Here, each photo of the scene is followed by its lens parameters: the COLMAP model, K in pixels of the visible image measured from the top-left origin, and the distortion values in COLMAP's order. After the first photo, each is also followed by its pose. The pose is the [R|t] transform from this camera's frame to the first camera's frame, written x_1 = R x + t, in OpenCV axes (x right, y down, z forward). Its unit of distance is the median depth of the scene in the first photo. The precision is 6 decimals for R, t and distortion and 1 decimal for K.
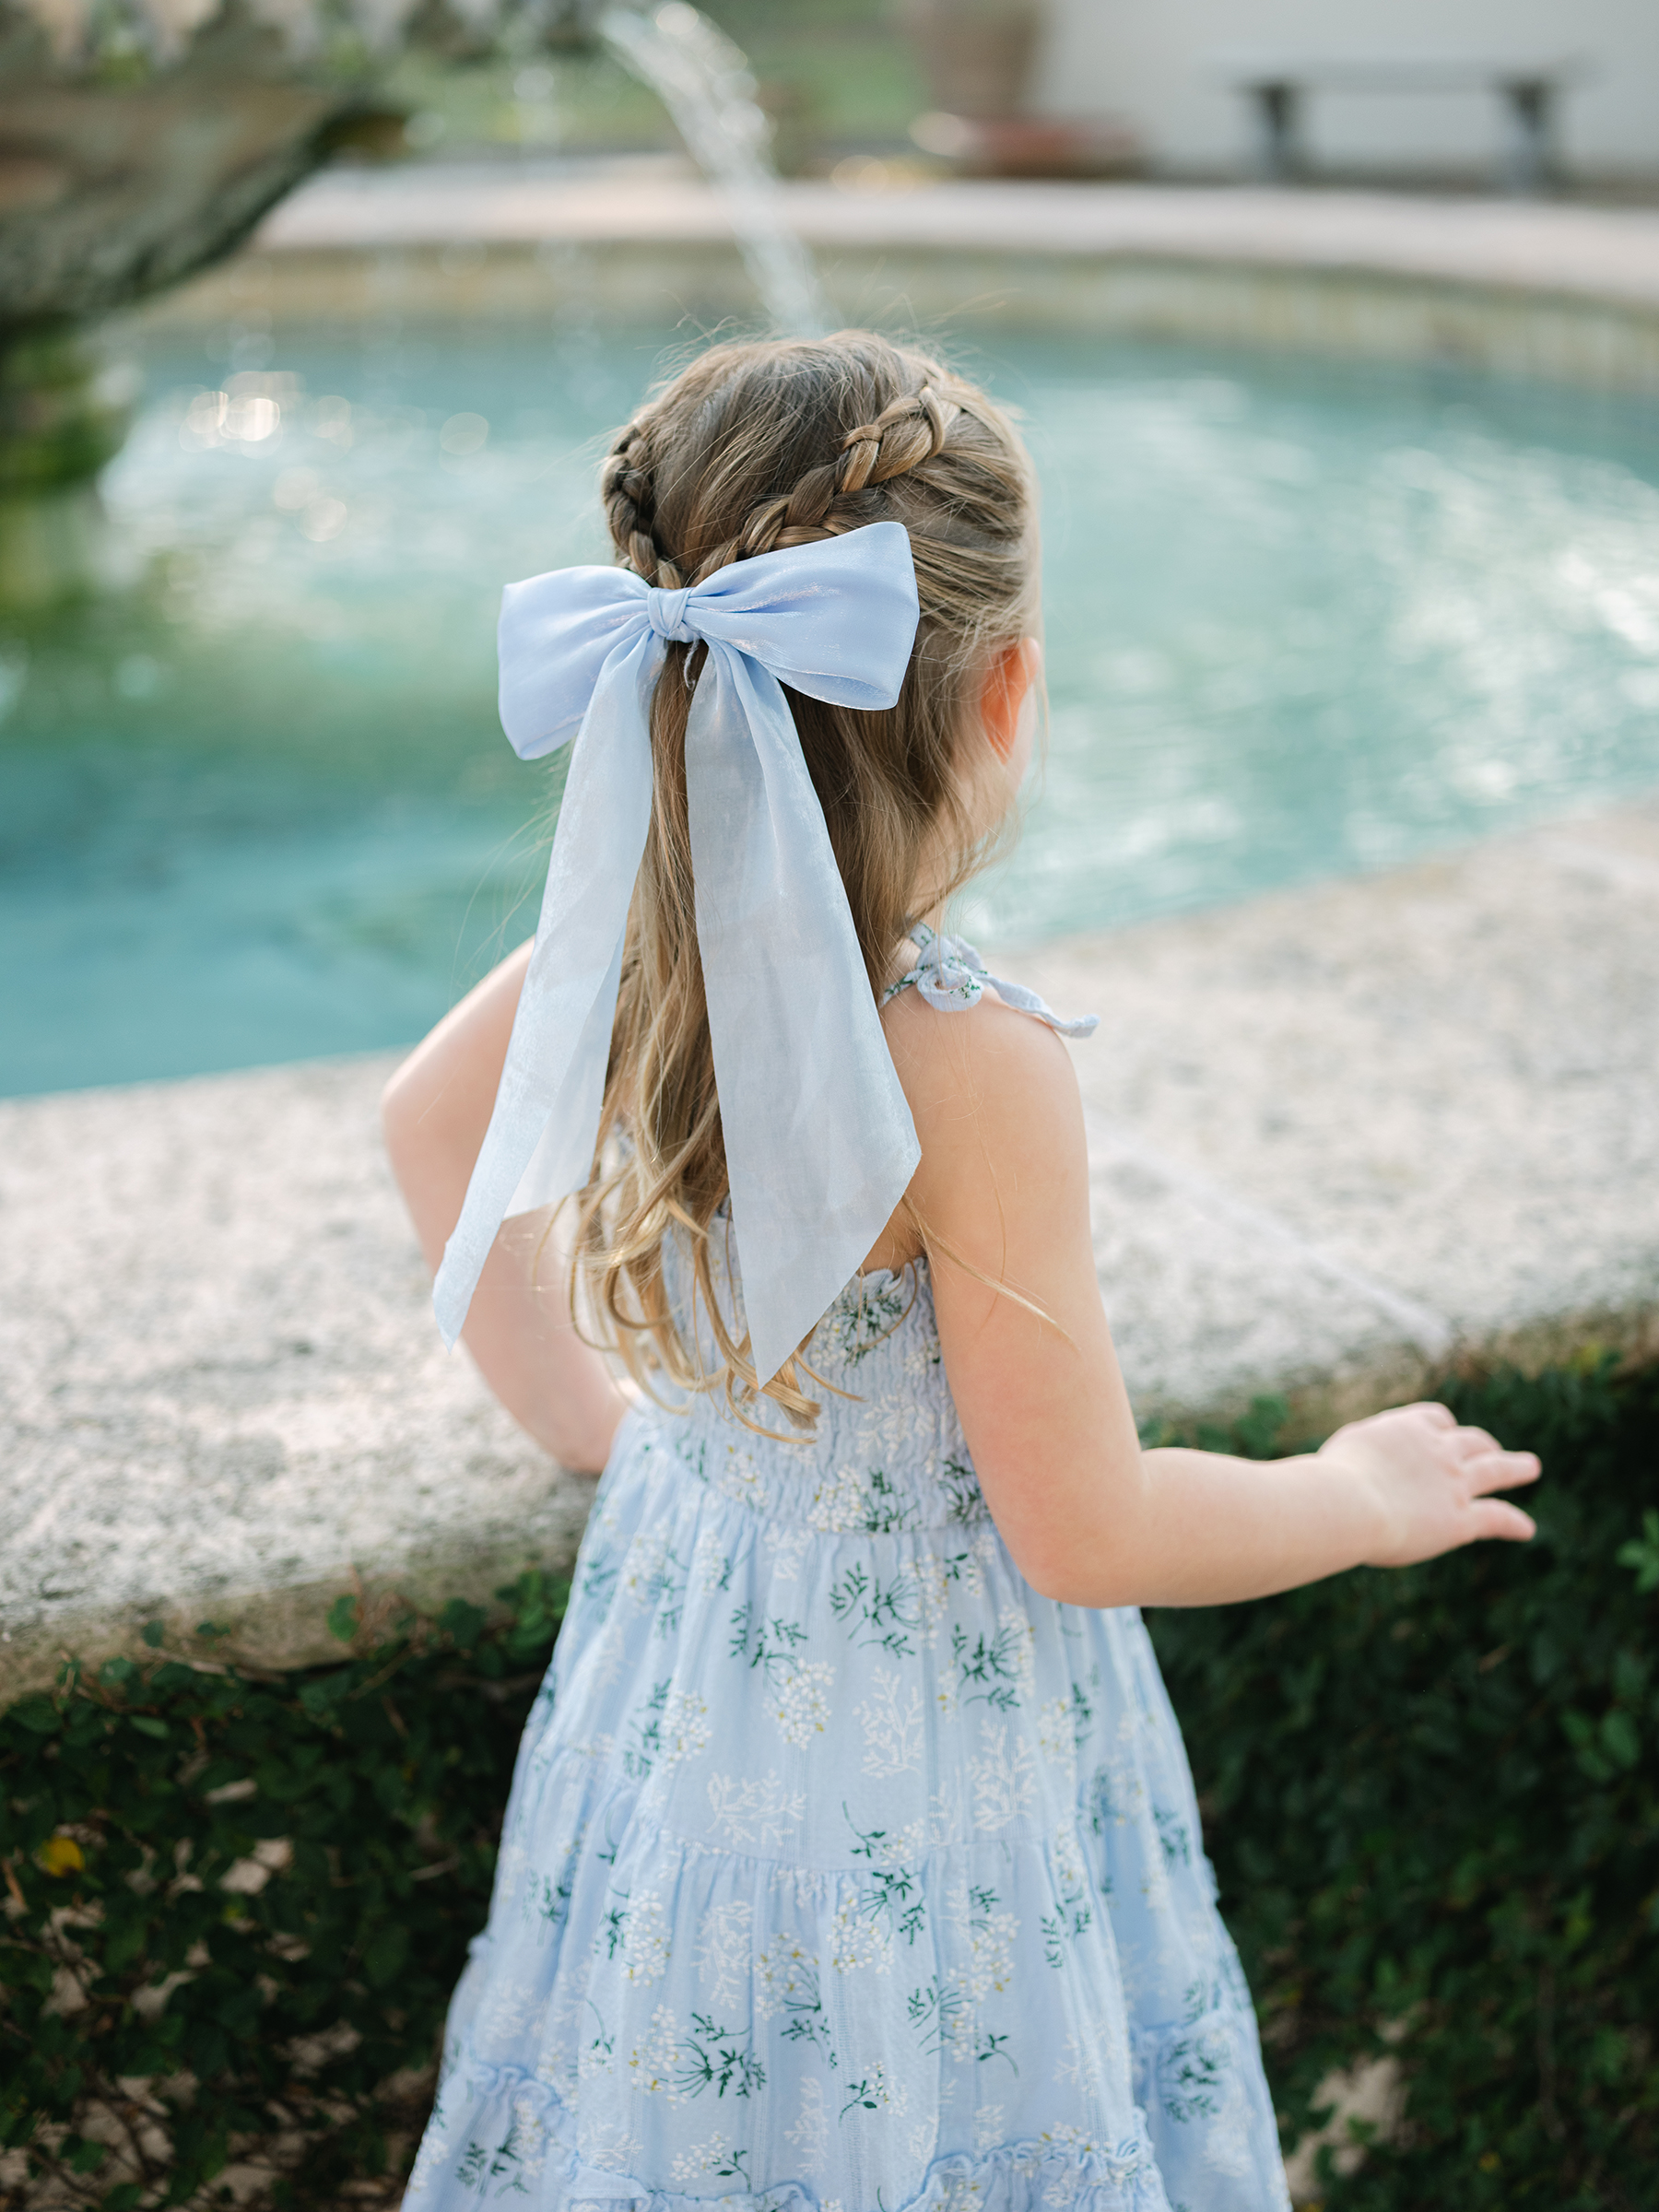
lens RADIAL K [[3207.1, 0, 829.5], [0, 3207.1, 1106.0], [0, 0, 1]] dist [-0.001256, 0.014073]
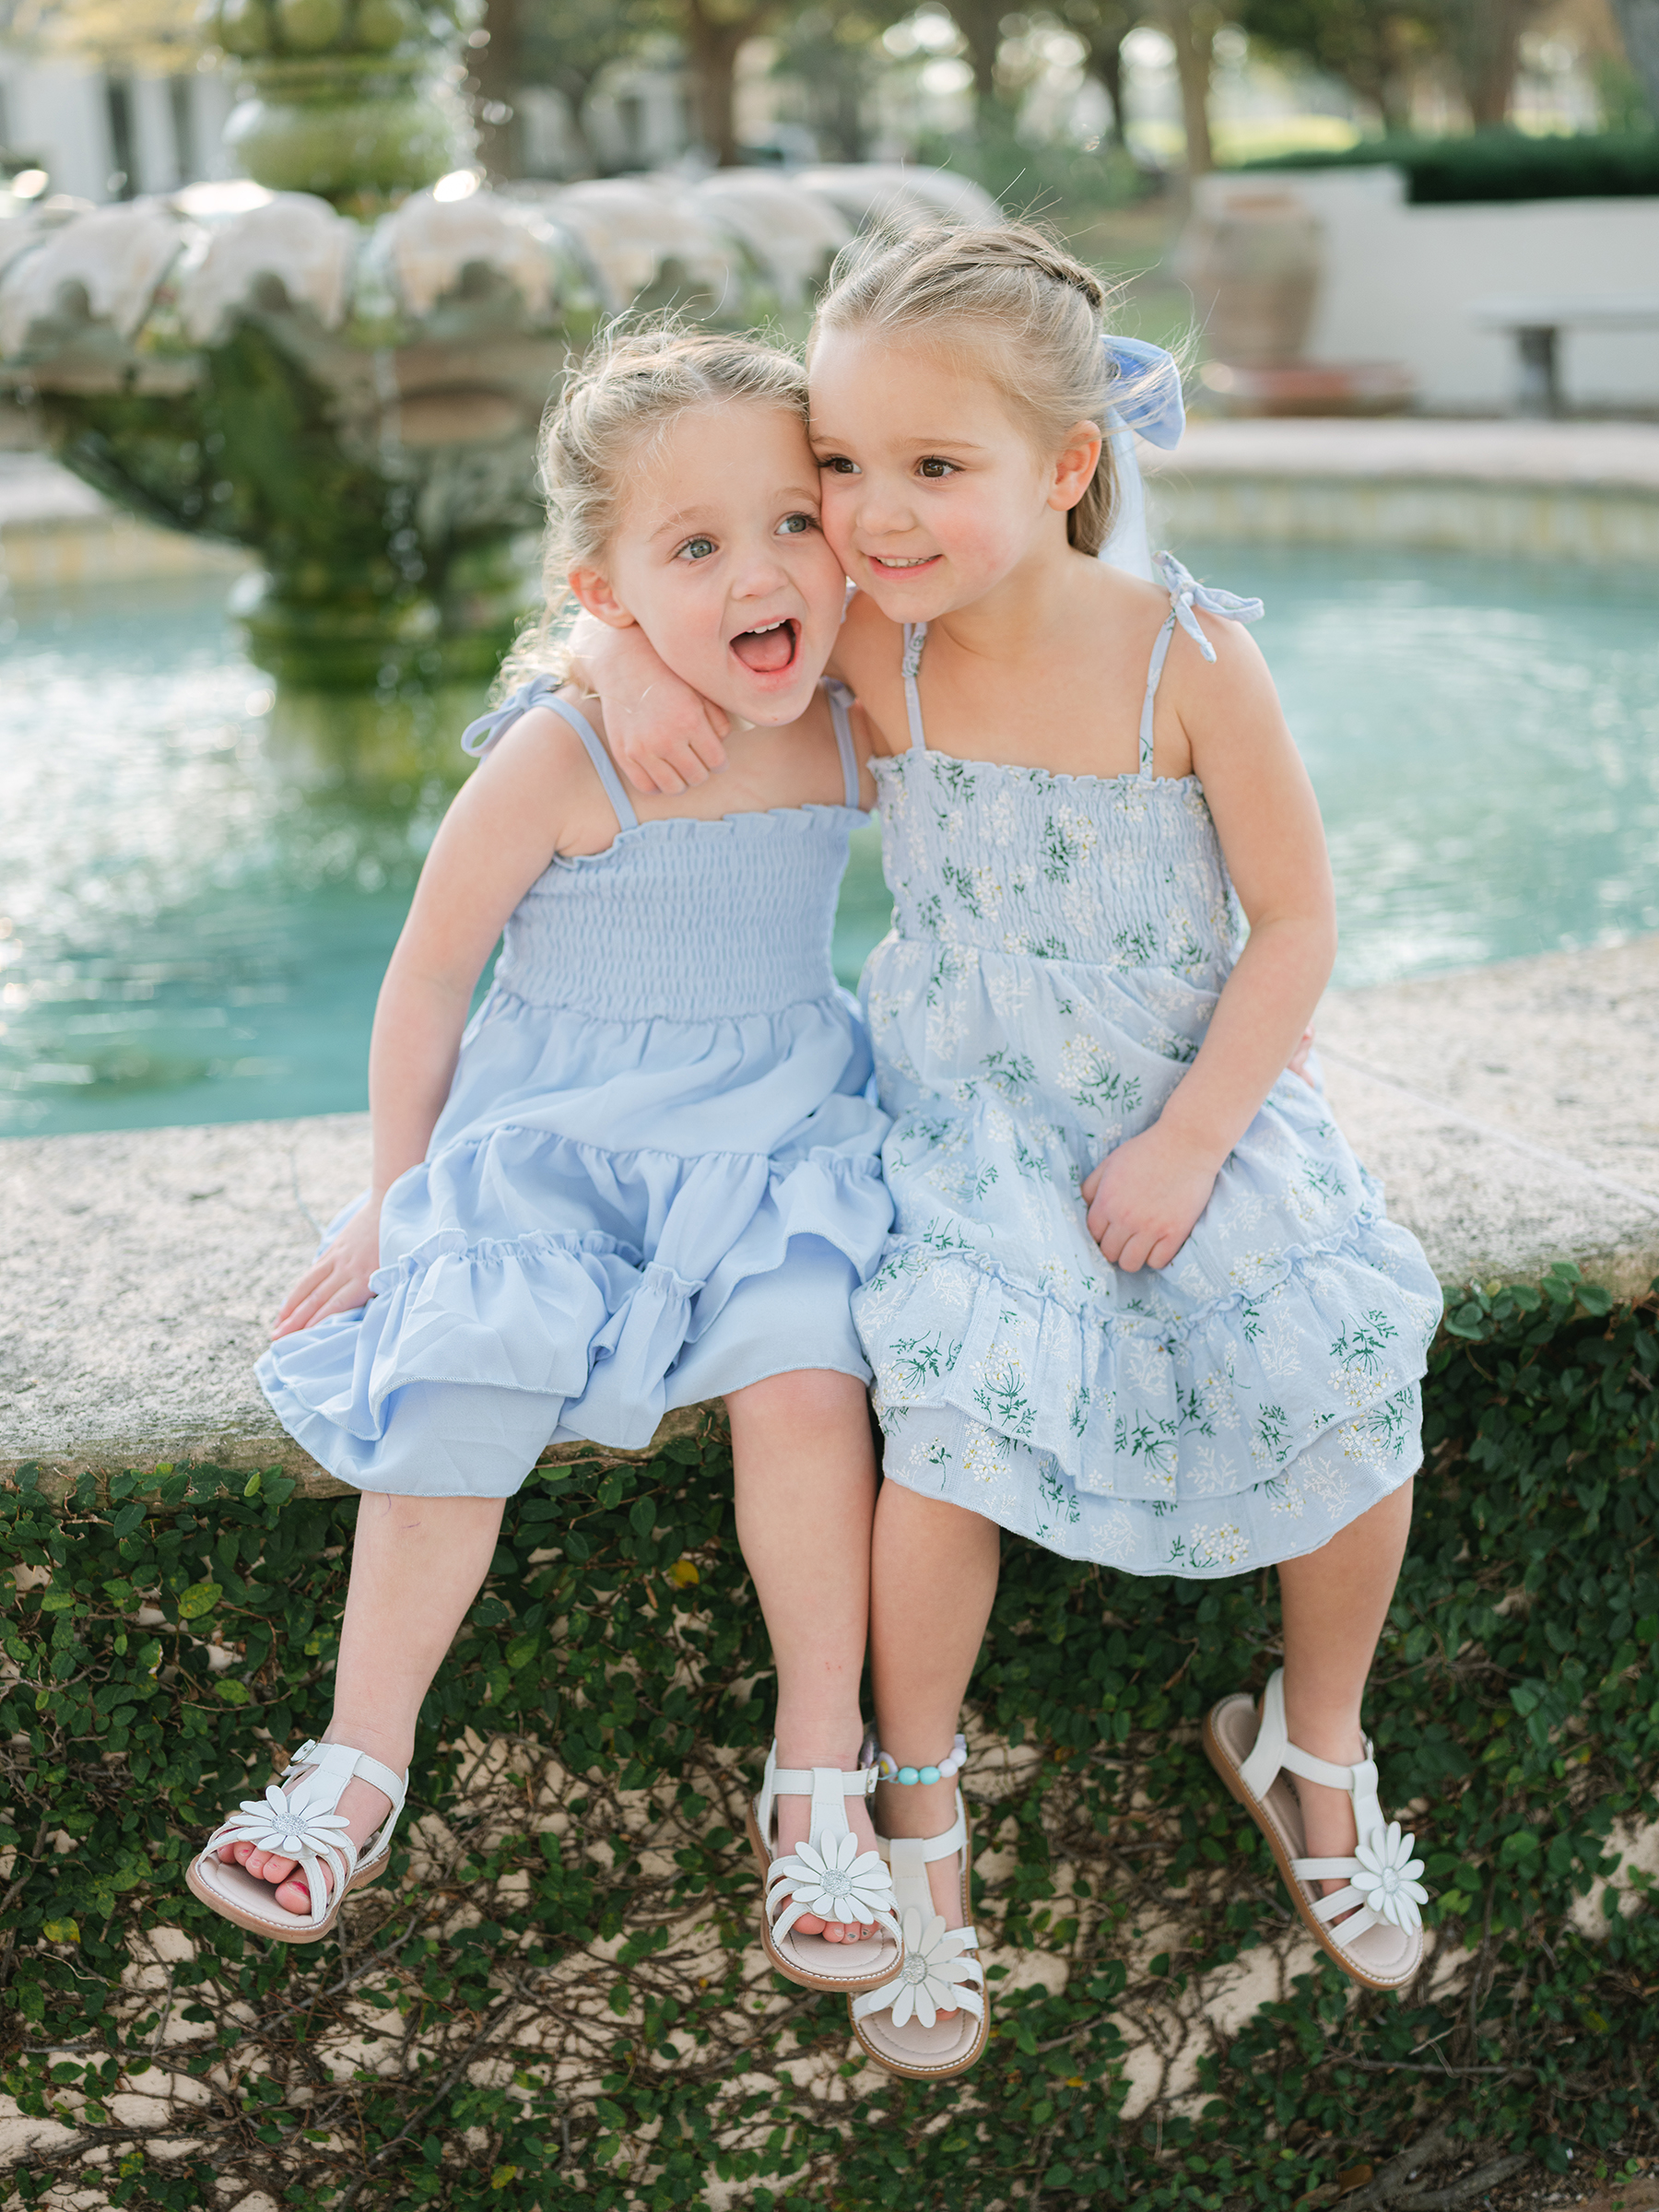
lens RADIAL K [[3174.5, 0, 851.3], [0, 3174.5, 1131.7], [0, 0, 1]] dist [-0.002513, -0.078328]
pose [[0.997170, 0.002237, -0.075151, -0.057564], [-0.007089, 0.997902, -0.064359, 0.115907], [0.074849, 0.064710, 0.995093, -0.324019]]
